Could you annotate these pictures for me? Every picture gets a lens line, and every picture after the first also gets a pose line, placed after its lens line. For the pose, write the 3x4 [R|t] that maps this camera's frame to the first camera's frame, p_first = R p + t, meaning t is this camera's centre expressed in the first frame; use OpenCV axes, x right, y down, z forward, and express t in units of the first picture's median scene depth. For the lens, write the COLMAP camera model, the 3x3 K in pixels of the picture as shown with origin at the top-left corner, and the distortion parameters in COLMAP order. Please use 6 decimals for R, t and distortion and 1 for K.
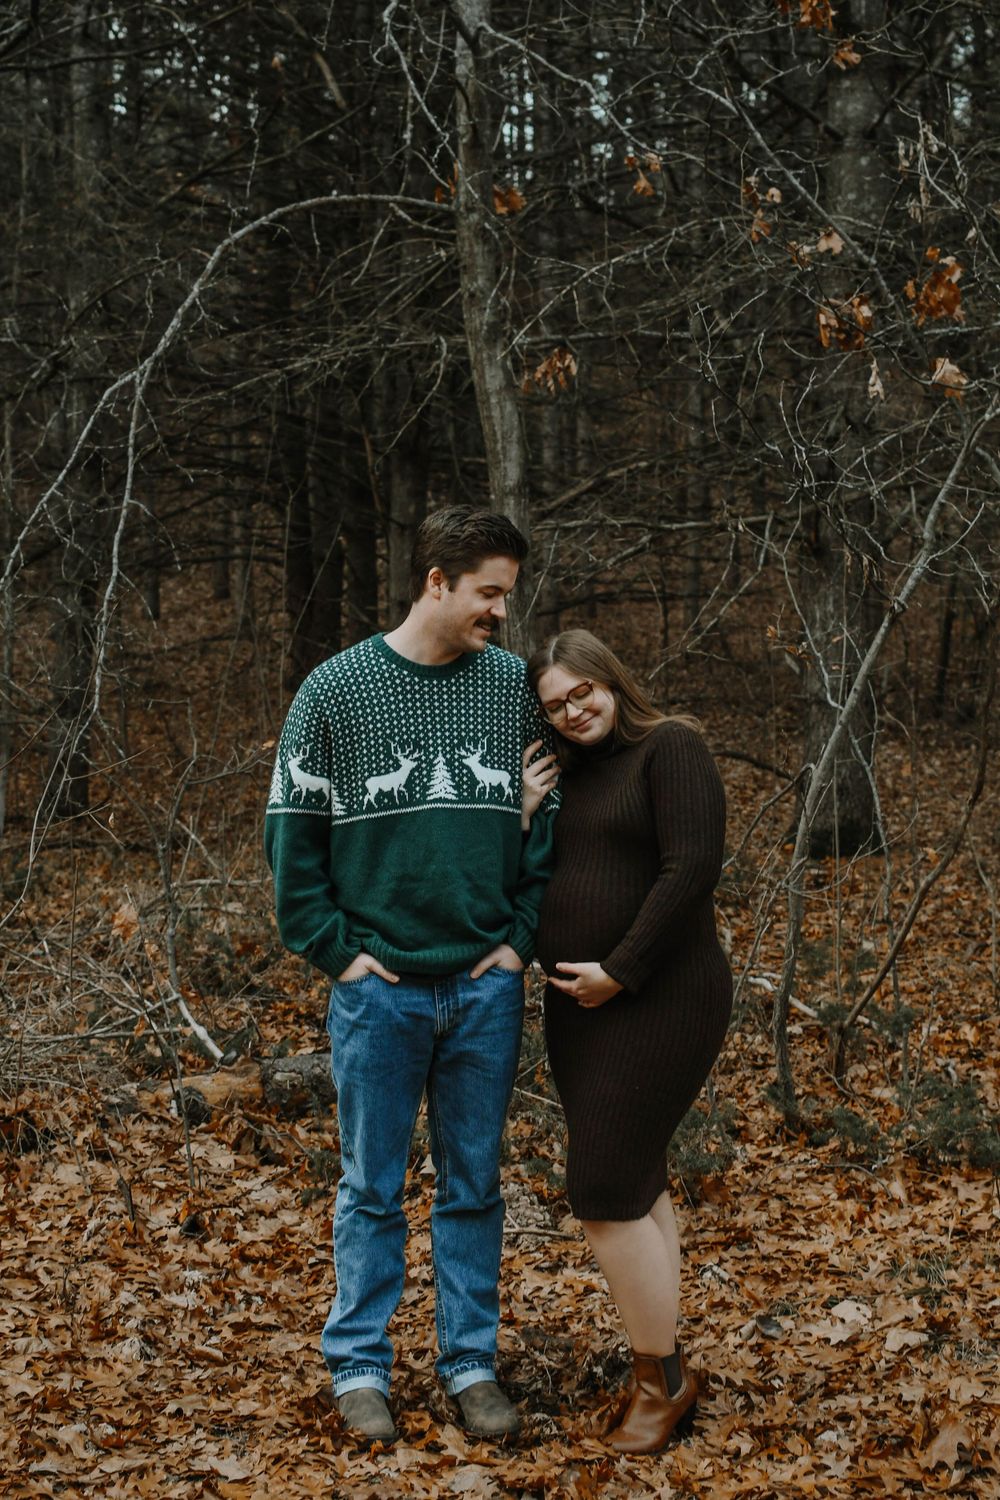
lens RADIAL K [[2155.5, 0, 499.7], [0, 2155.5, 656.8], [0, 0, 1]] dist [0.056184, -0.051630]
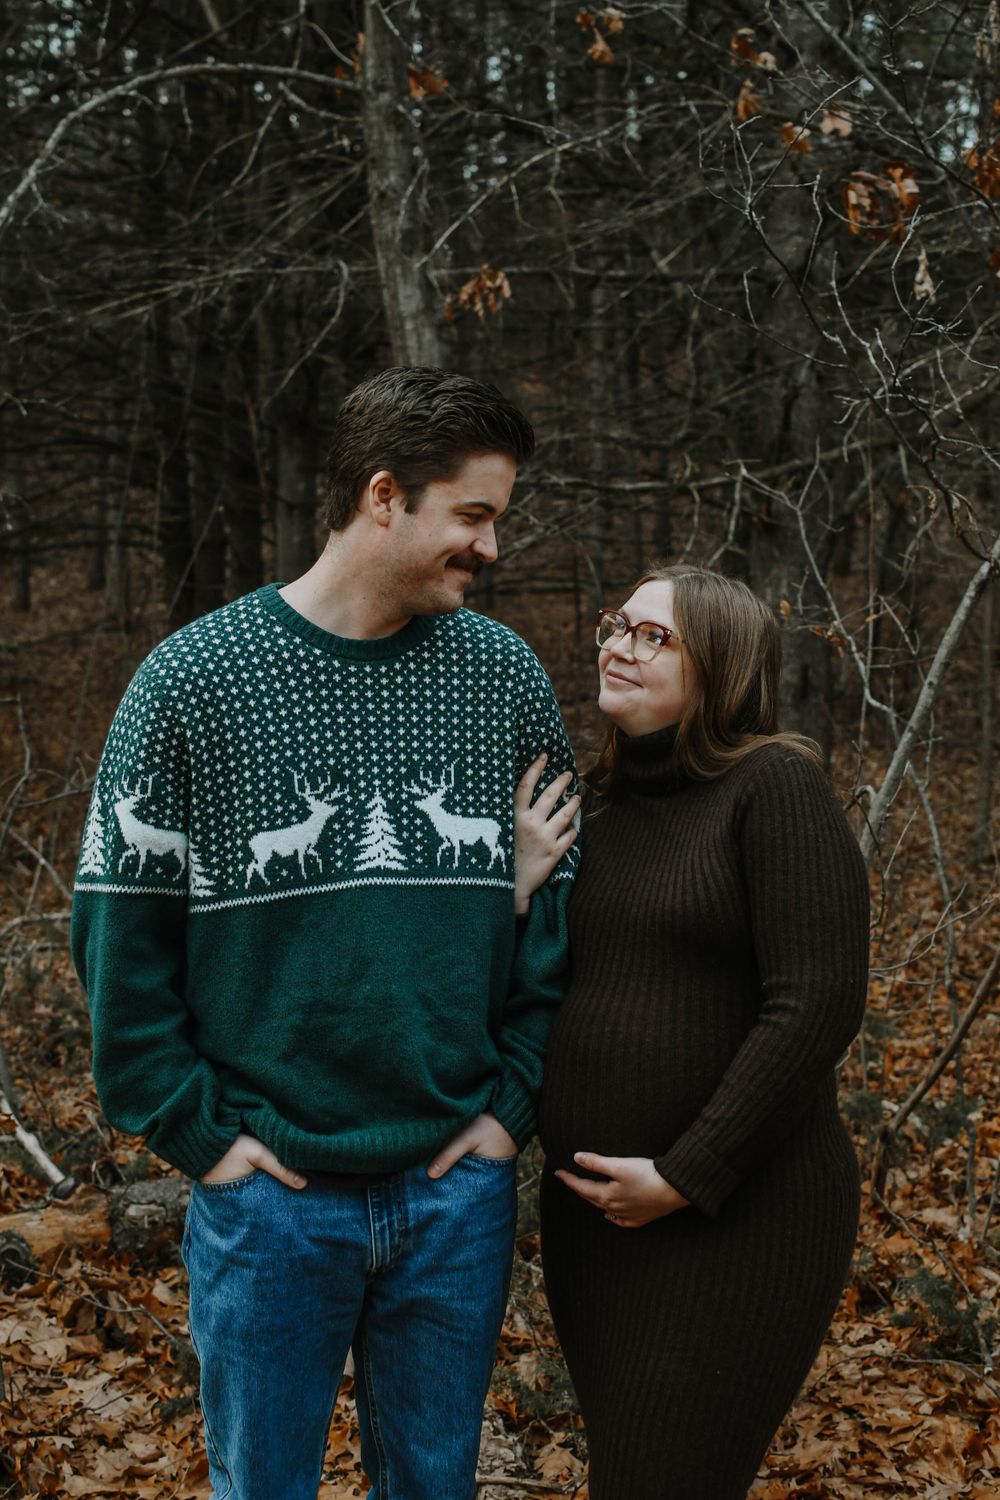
lens RADIAL K [[2216.9, 0, 500.2], [0, 2216.9, 736.1], [0, 0, 1]] dist [-0.003002, -0.091523]
pose [[0.998773, -0.000464, 0.049529, -0.018743], [-0.001411, 0.999284, 0.037800, 0.005733], [-0.049512, -0.037823, 0.998057, 0.313984]]
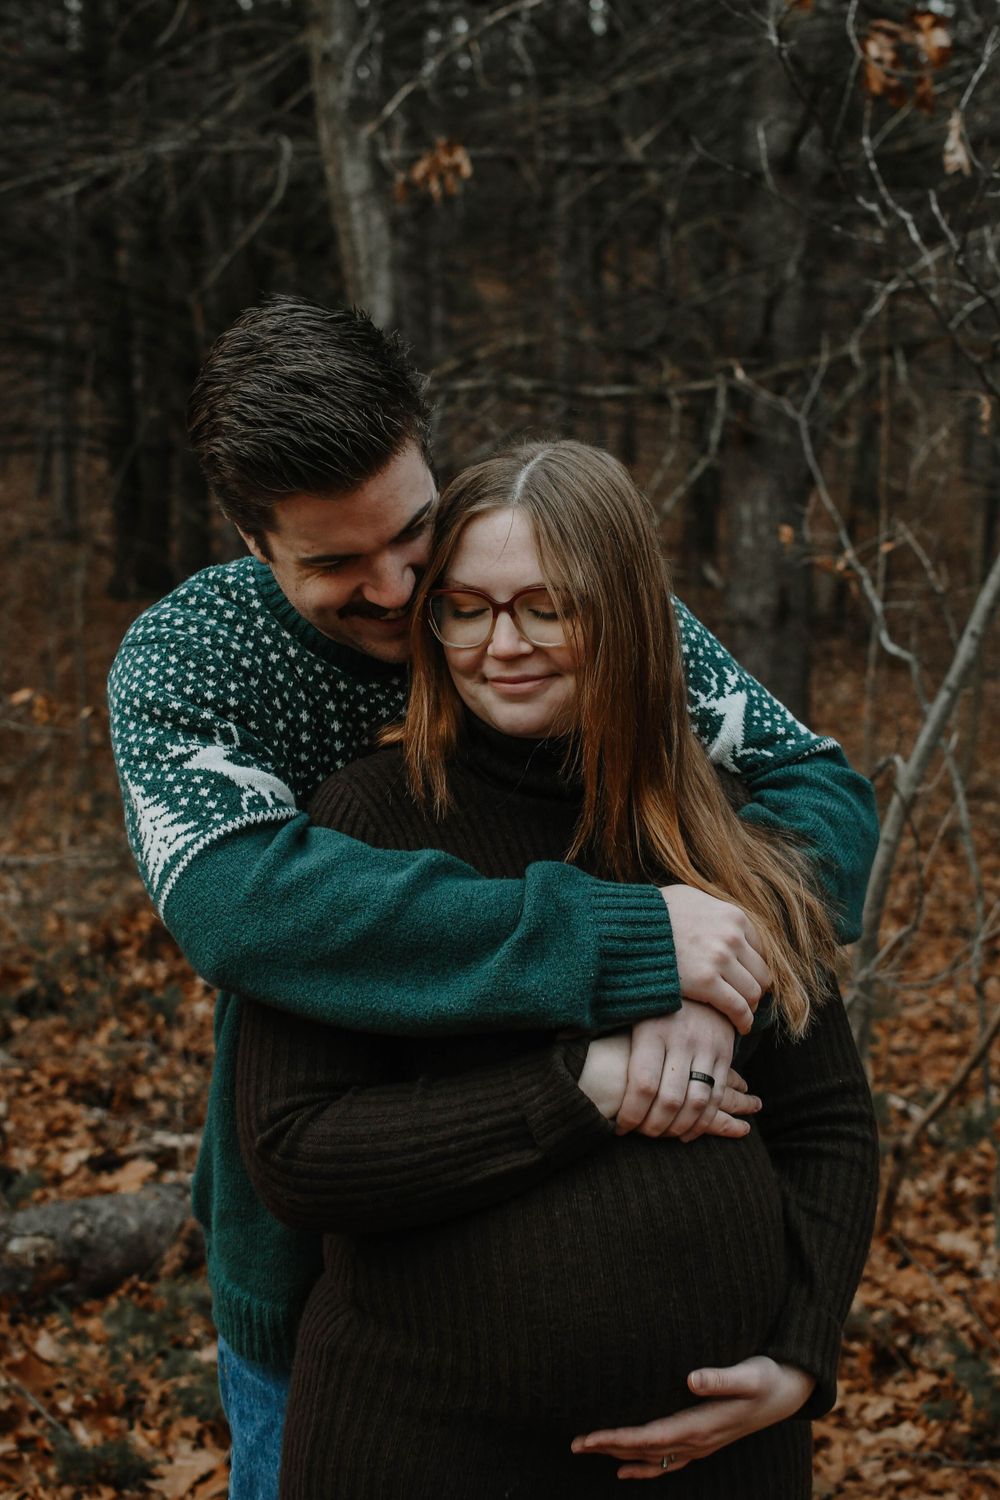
lens RADIAL K [[2260.2, 0, 500.0], [0, 2260.2, 750.0], [0, 0, 1]] dist [0.043689, -0.103802]
pose [[0.997689, 0.003659, 0.067845, -0.010179], [-0.009214, 0.996612, 0.081734, -0.002683], [-0.067316, -0.082171, 0.994342, 0.446660]]
